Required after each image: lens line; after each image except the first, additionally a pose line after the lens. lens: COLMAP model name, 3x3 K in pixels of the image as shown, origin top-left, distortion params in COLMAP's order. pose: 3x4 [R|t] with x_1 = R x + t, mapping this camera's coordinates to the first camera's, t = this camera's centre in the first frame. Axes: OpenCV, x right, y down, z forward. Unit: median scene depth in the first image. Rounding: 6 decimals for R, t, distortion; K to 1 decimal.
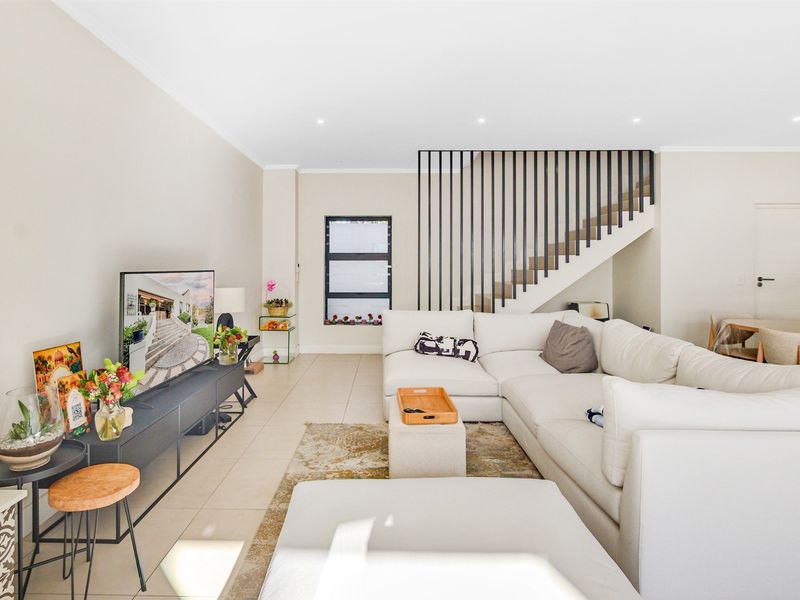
lens RADIAL K [[455.5, 0, 397.5], [0, 455.5, 259.1], [0, 0, 1]] dist [0.004254, 0.000886]
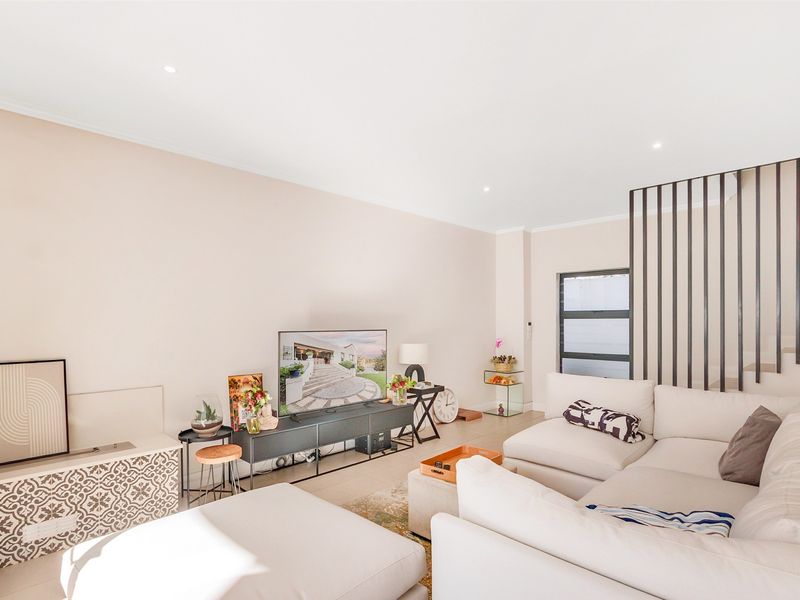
lens RADIAL K [[457.6, 0, 400.8], [0, 457.6, 317.2], [0, 0, 1]] dist [-0.001502, -0.000095]
pose [[0.709304, -0.004682, -0.704887, 0.472237], [0.010883, 0.999931, 0.004310, -0.013541], [0.704819, -0.010729, 0.709307, 0.108355]]
